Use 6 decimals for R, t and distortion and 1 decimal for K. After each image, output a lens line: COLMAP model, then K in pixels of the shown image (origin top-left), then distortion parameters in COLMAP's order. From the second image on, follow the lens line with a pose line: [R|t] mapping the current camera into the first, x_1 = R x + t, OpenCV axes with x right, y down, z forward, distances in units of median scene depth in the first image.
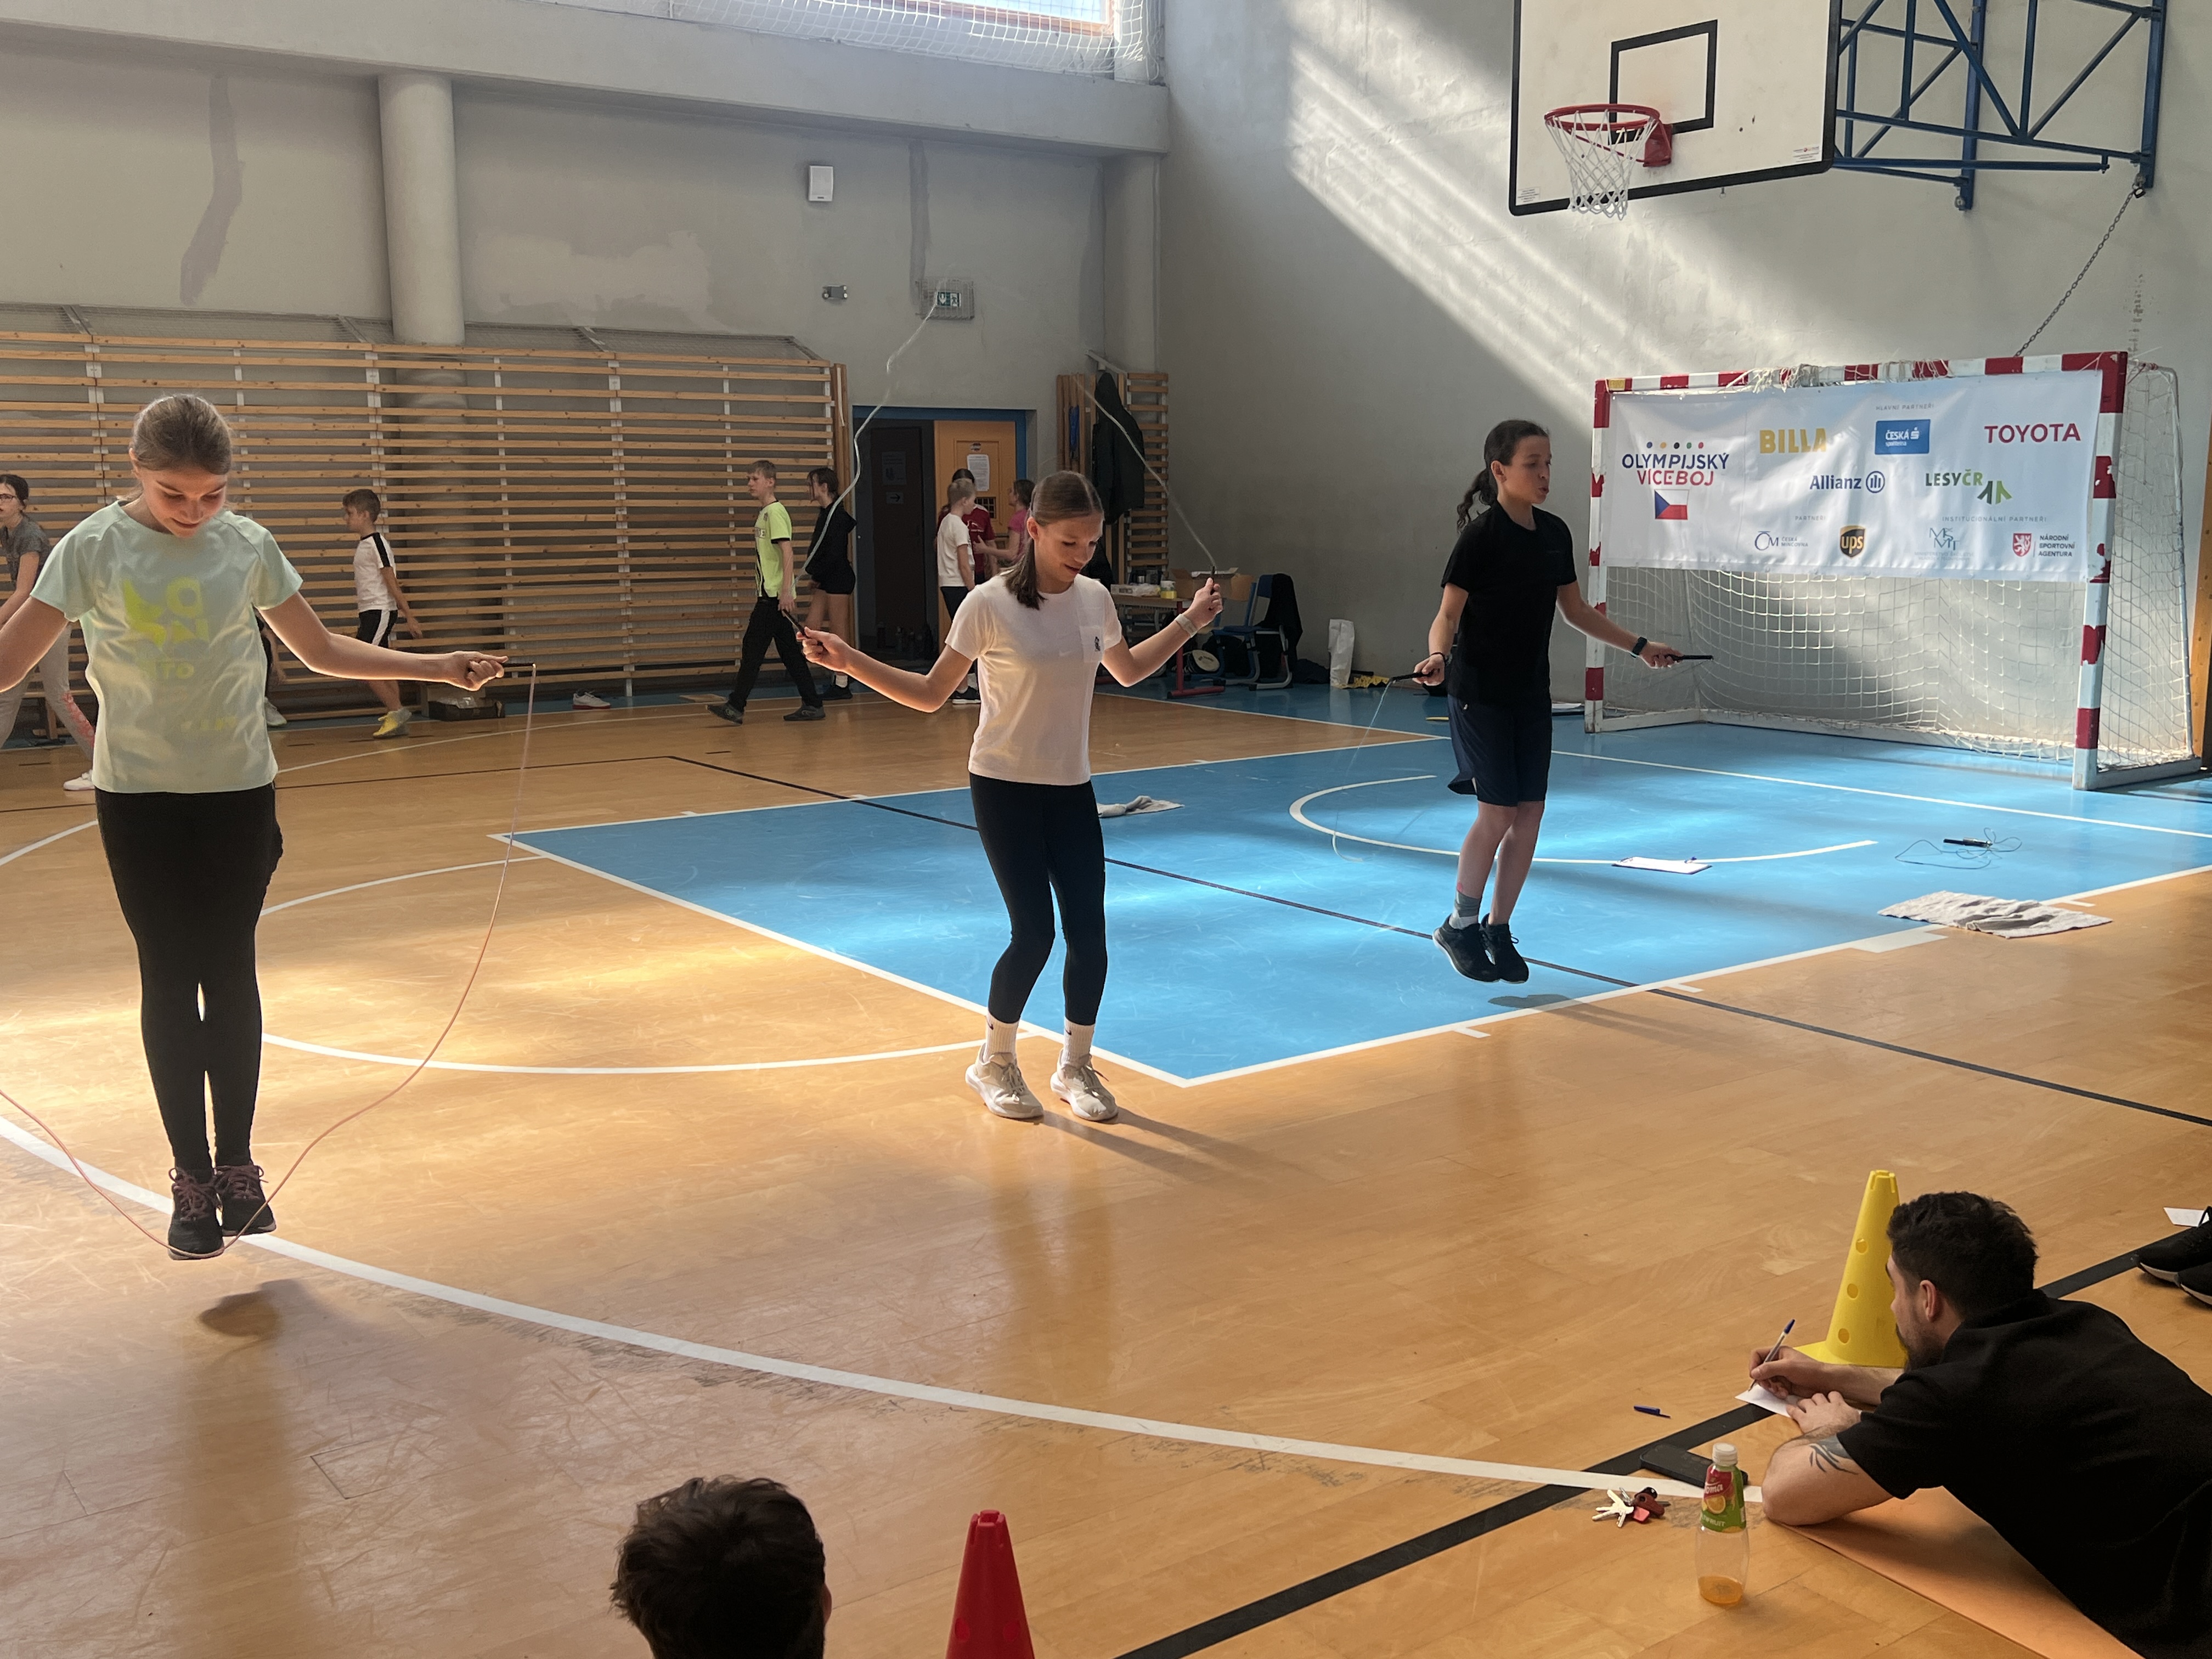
lens RADIAL K [[2139.3, 0, 1108.6], [0, 2139.3, 838.1], [0, 0, 1]] dist [0.023460, 0.000000]
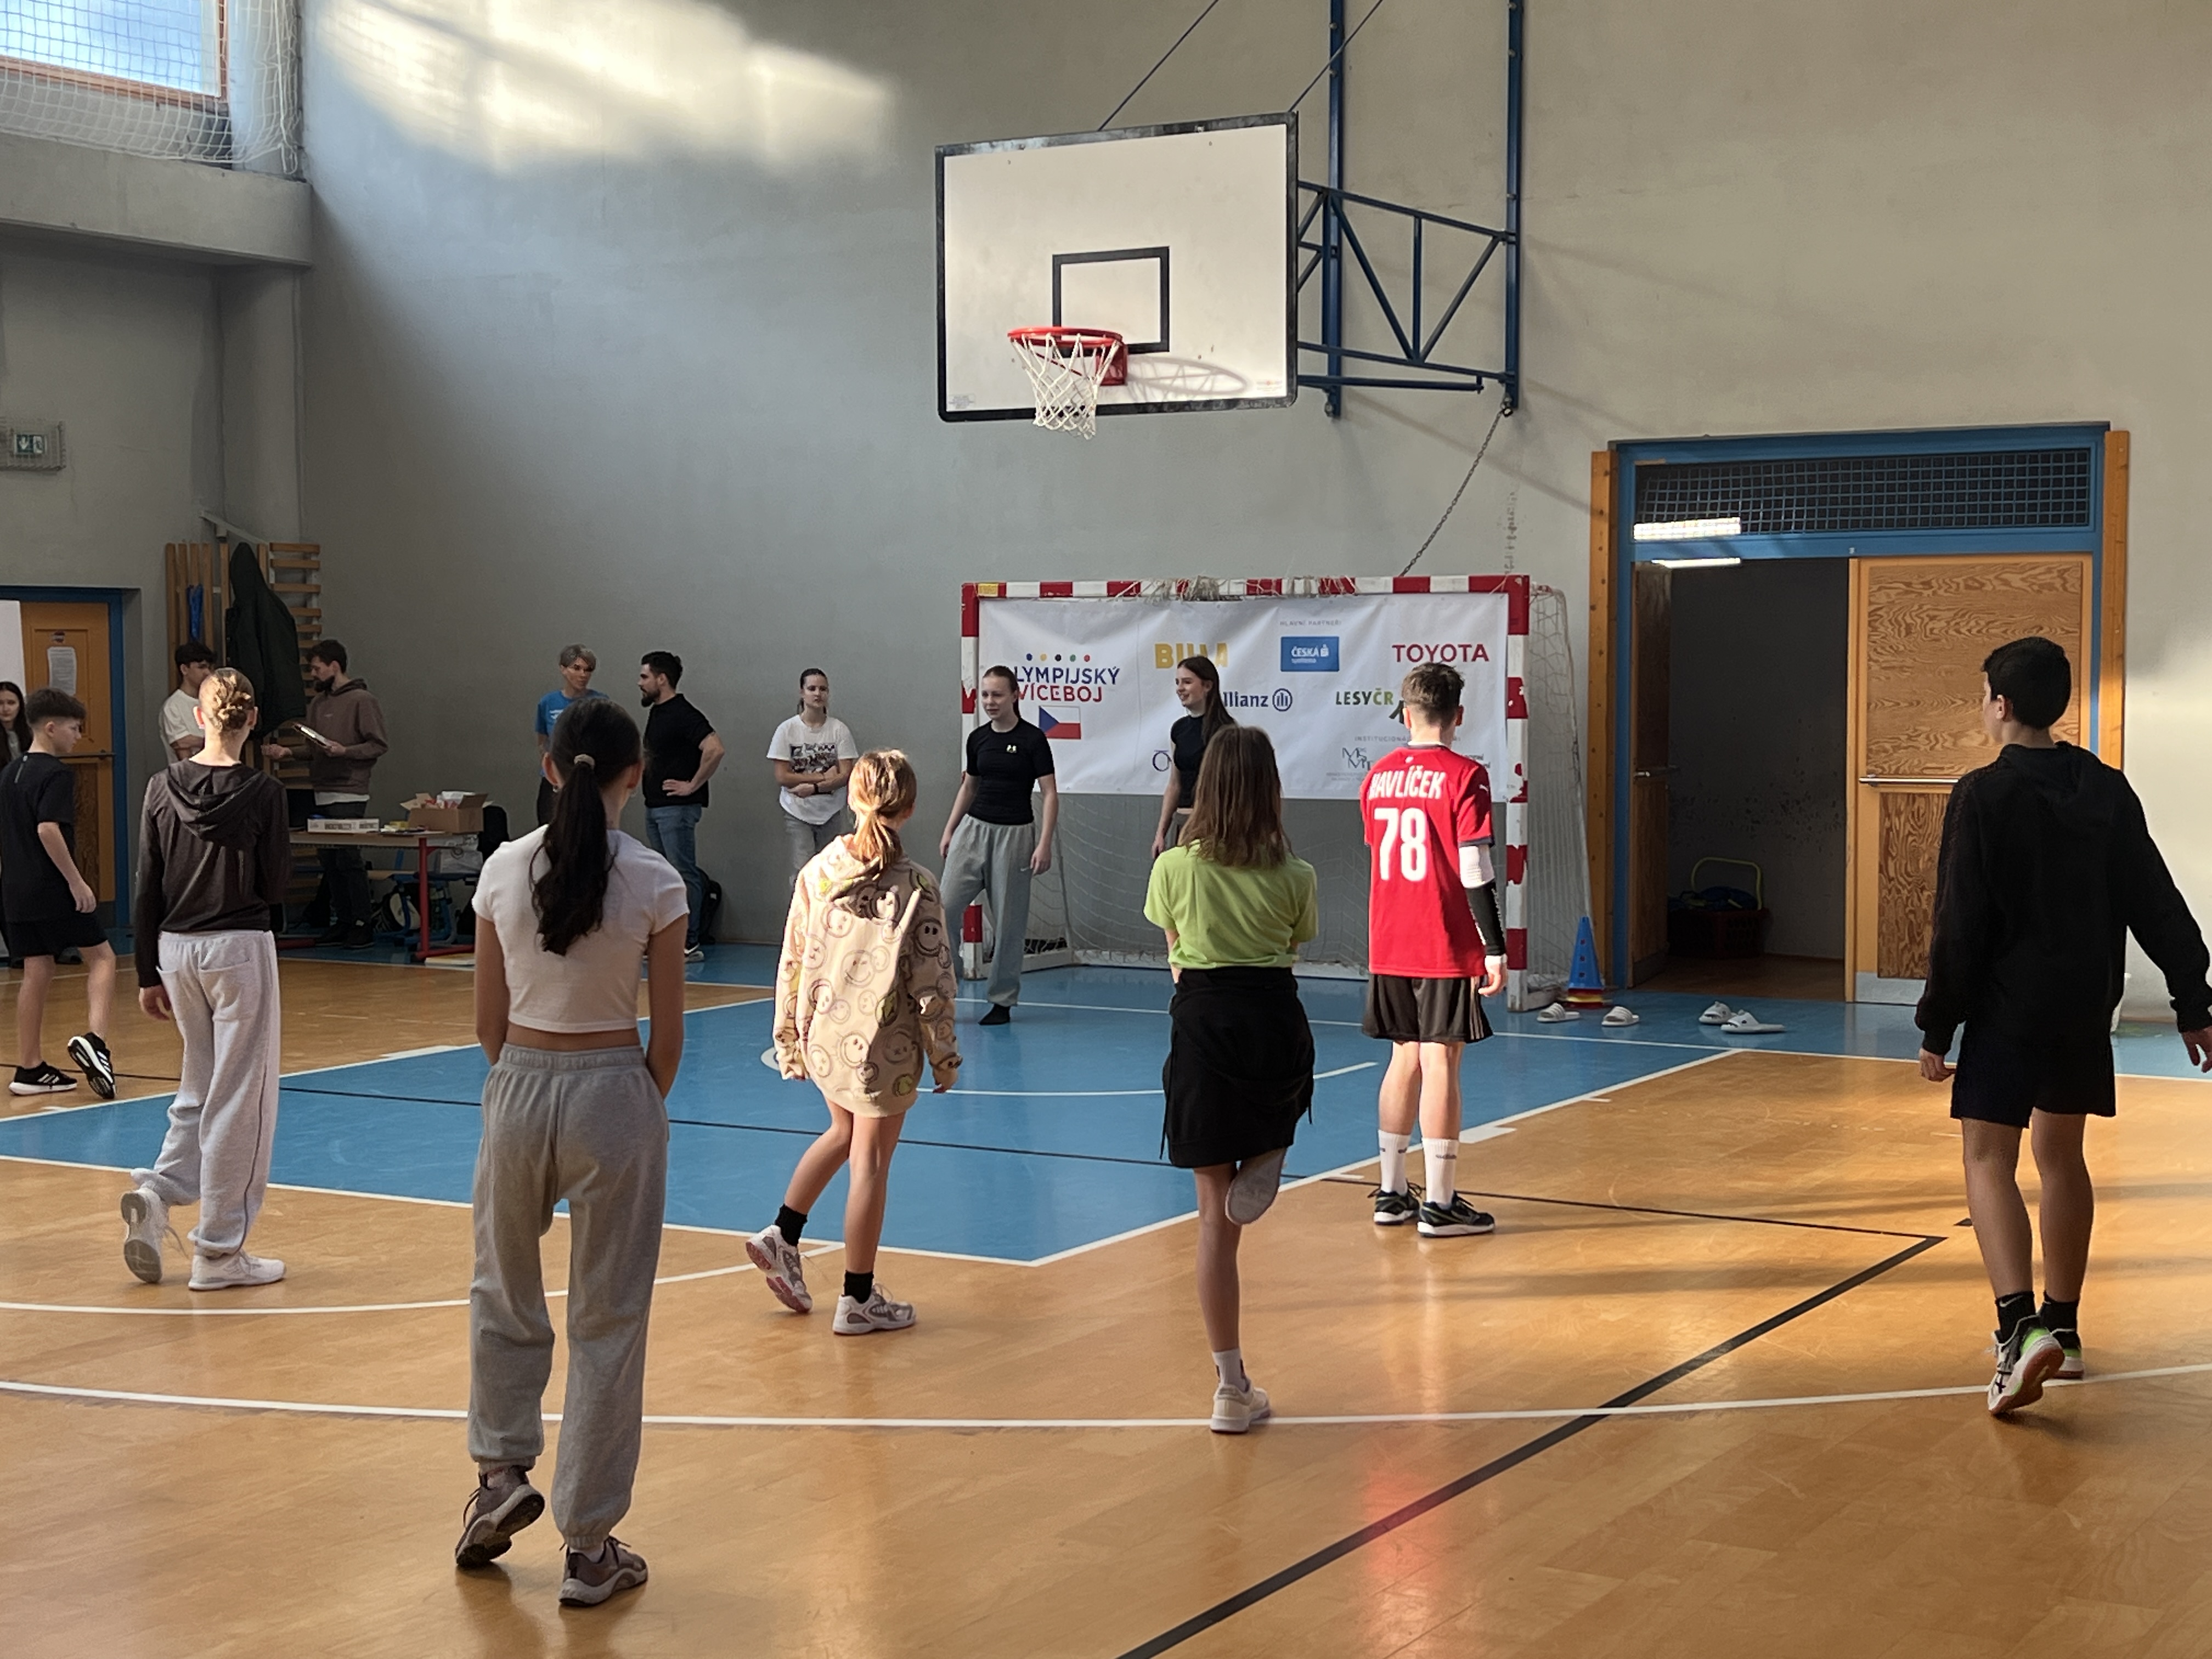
lens RADIAL K [[3291.5, 0, 1112.1], [0, 3291.5, 846.9], [0, 0, 1]] dist [0.105774, 0.000000]
pose [[0.917784, -0.022062, 0.396467, -0.273874], [0.063238, 0.993833, -0.091088, 0.024540], [-0.392012, 0.108671, 0.913519, -0.274011]]
